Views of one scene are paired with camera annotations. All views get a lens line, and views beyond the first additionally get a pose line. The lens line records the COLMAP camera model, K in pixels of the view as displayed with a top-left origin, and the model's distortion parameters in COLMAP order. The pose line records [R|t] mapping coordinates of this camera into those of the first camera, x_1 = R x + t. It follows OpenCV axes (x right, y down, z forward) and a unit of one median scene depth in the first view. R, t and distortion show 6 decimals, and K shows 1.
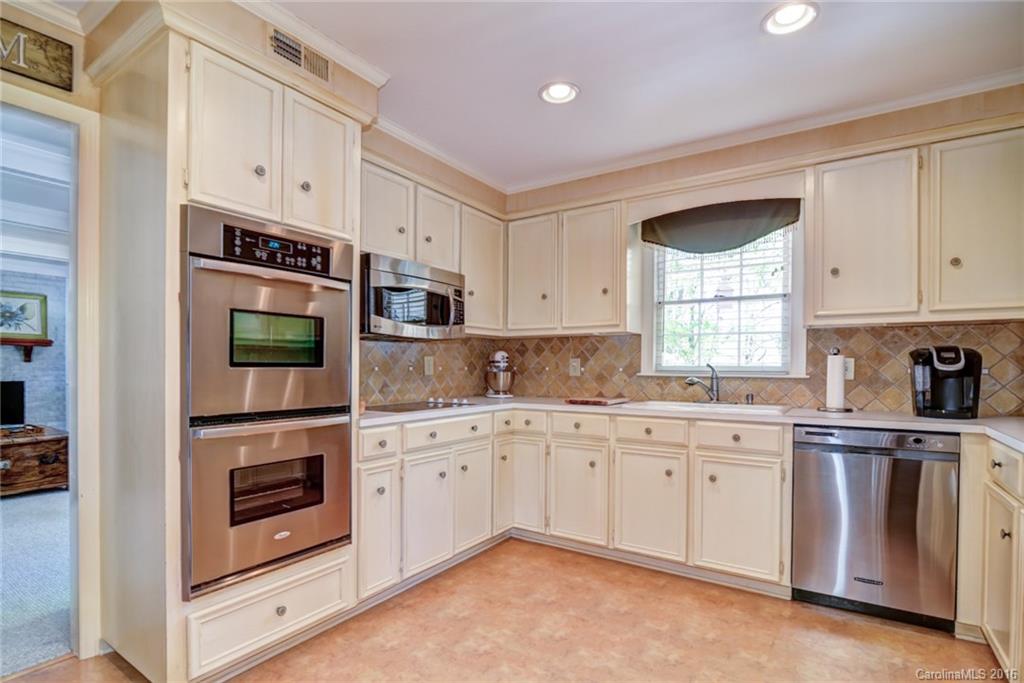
lens RADIAL K [[479.2, 0, 527.5], [0, 479.2, 370.1], [0, 0, 1]] dist [-0.020335, 0.001627]
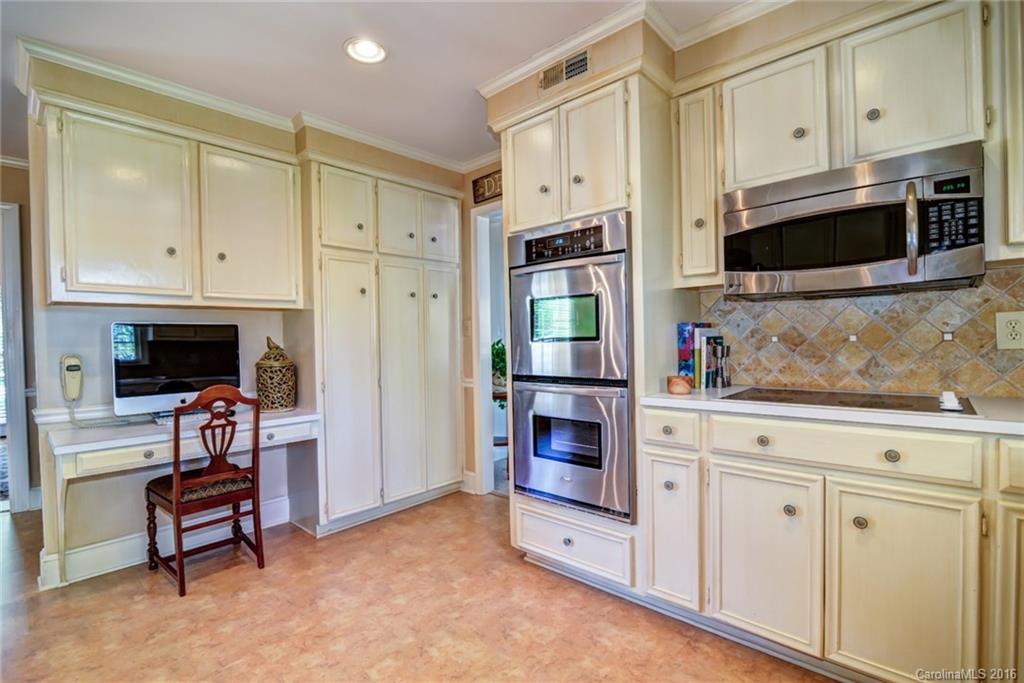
lens RADIAL K [[479.2, 0, 504.9], [0, 479.2, 347.2], [0, 0, 1]] dist [-0.020335, 0.001627]
pose [[-0.169680, 0.014398, -0.985394, 0.539861], [0.011218, 0.999857, 0.012678, -0.005613], [0.985435, -0.008903, -0.169817, 0.810897]]
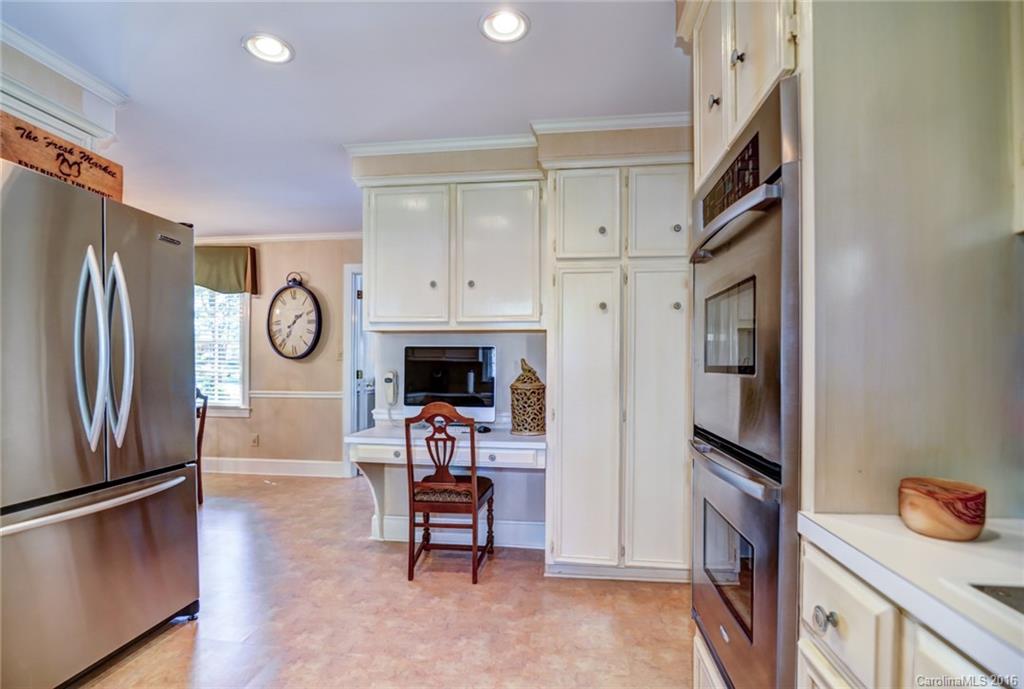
lens RADIAL K [[491.2, 0, 505.2], [0, 491.2, 368.1], [0, 0, 1]] dist [-0.020418, -0.000028]
pose [[-0.901023, -0.008361, -0.433691, 0.019336], [-0.013573, 0.999868, 0.008923, -0.010360], [0.433559, 0.013927, -0.901017, 1.127458]]
